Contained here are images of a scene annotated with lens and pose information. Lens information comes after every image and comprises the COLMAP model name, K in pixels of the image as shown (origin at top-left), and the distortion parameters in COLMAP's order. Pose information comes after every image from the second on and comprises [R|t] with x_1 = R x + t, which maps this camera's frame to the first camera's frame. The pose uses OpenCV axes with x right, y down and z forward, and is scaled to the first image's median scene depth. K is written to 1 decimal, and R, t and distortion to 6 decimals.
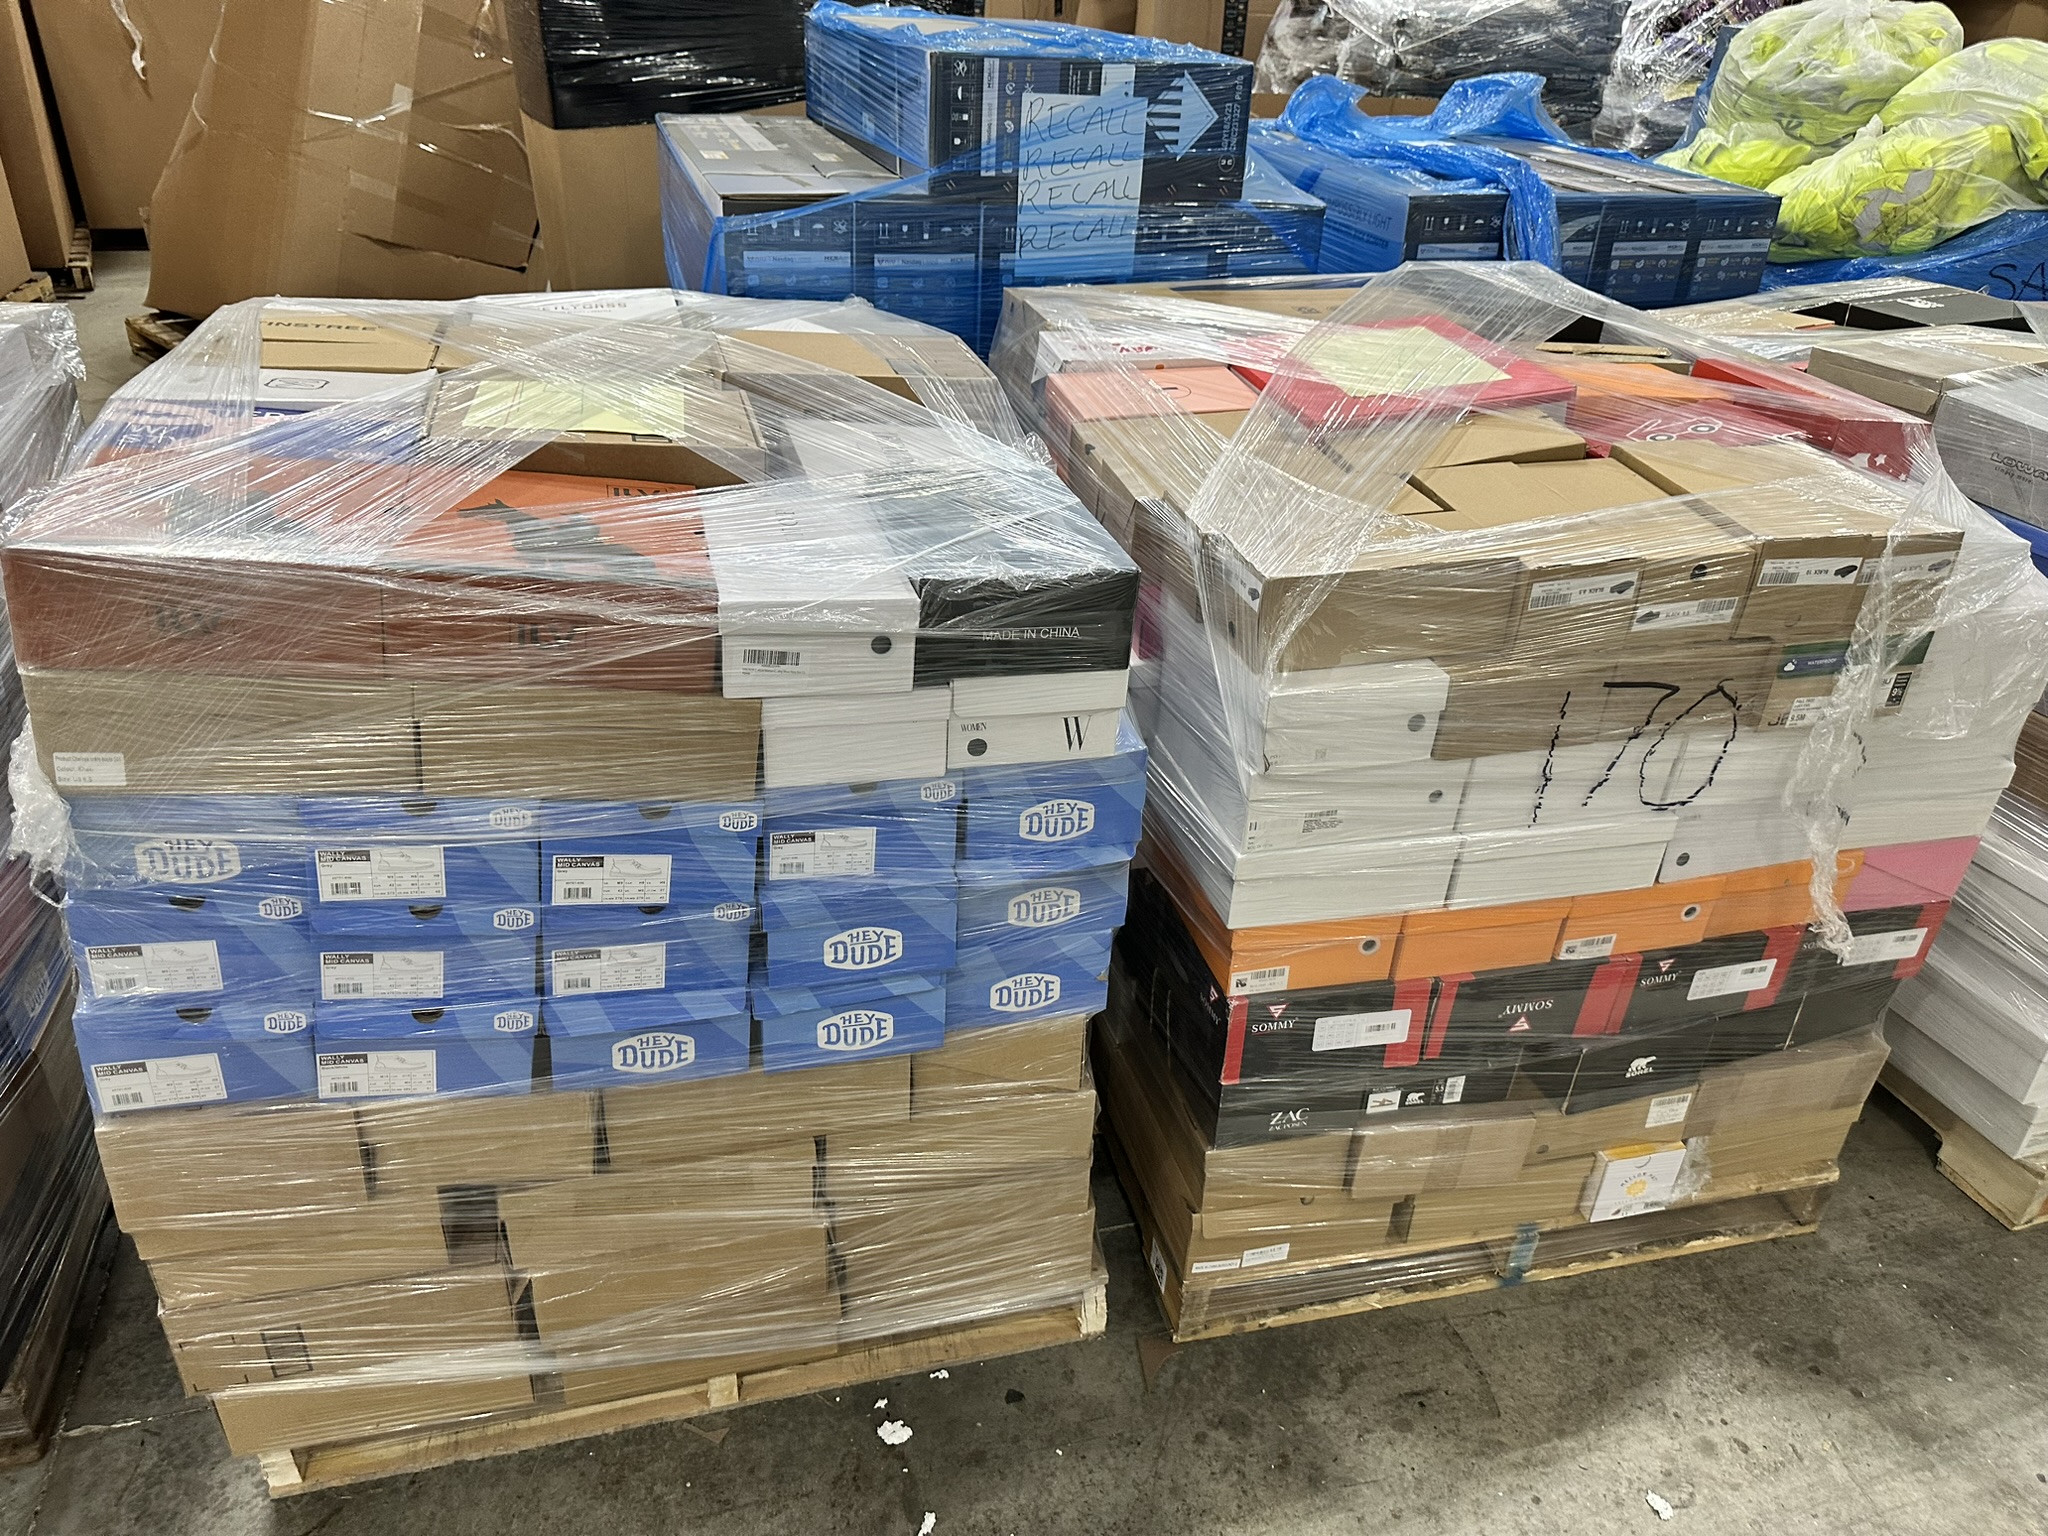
lens RADIAL K [[1422.5, 0, 1064.8], [0, 1422.5, 764.0], [0, 0, 1]] dist [0.027615, -0.031832]
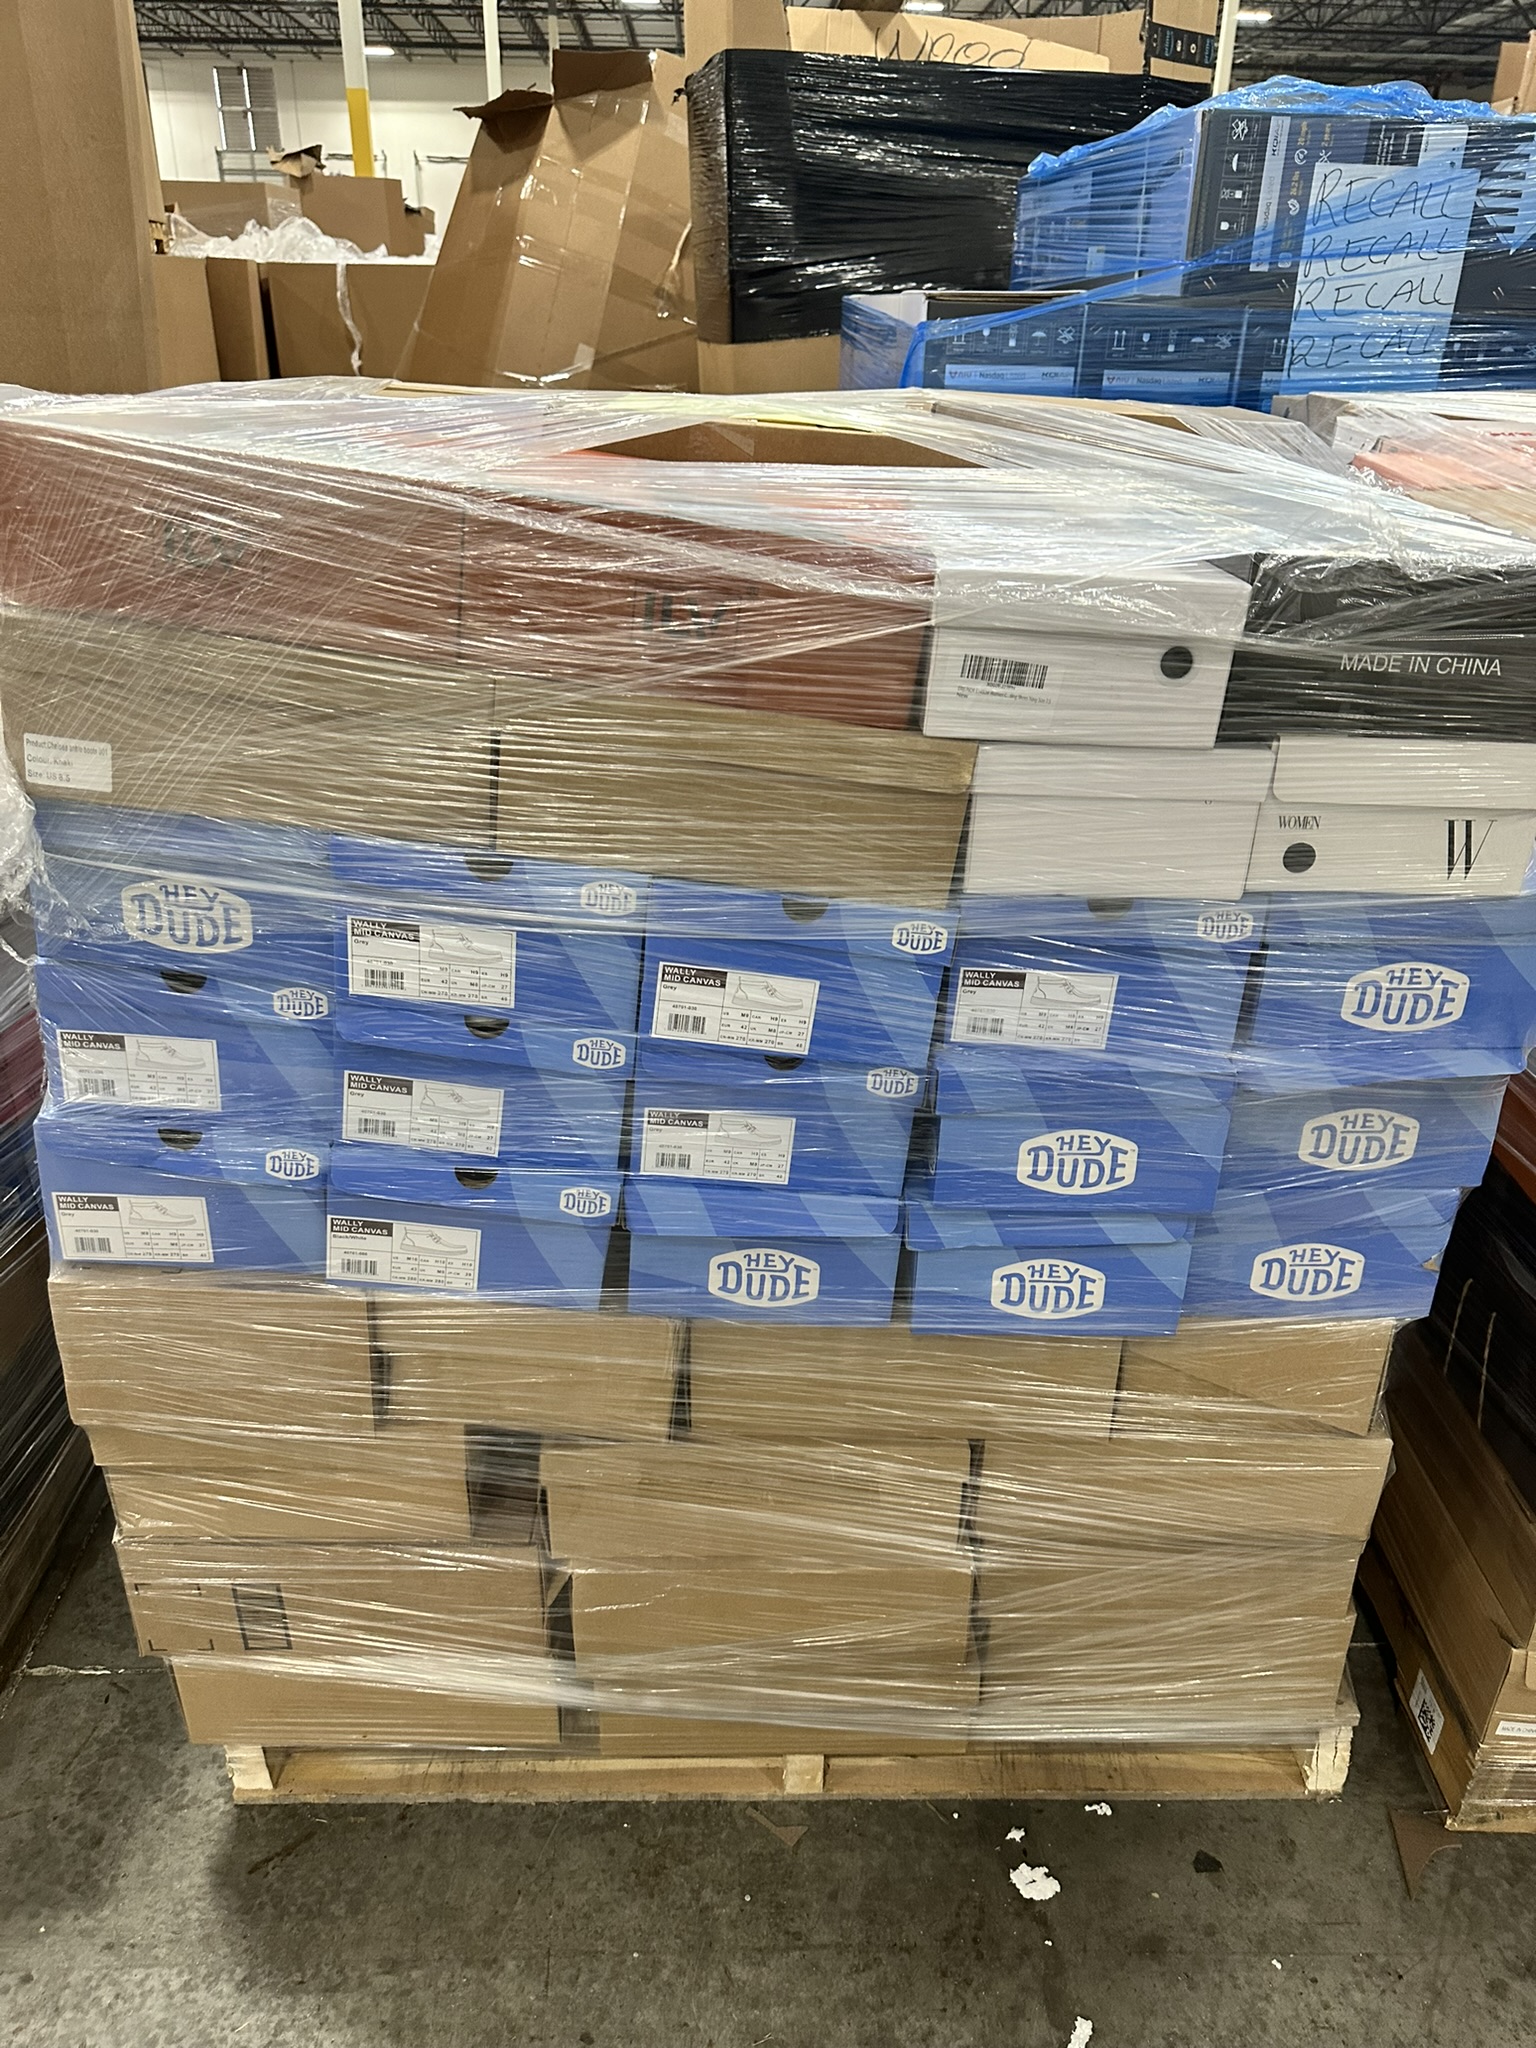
lens RADIAL K [[1546.2, 0, 851.0], [0, 1546.2, 1023.1], [0, 0, 1]] dist [0.073068, -0.107195]
pose [[0.970925, 0.088110, -0.222580, -0.084164], [-0.096145, 0.995040, -0.025505, 0.088505], [0.219229, 0.046164, 0.974581, 0.246588]]
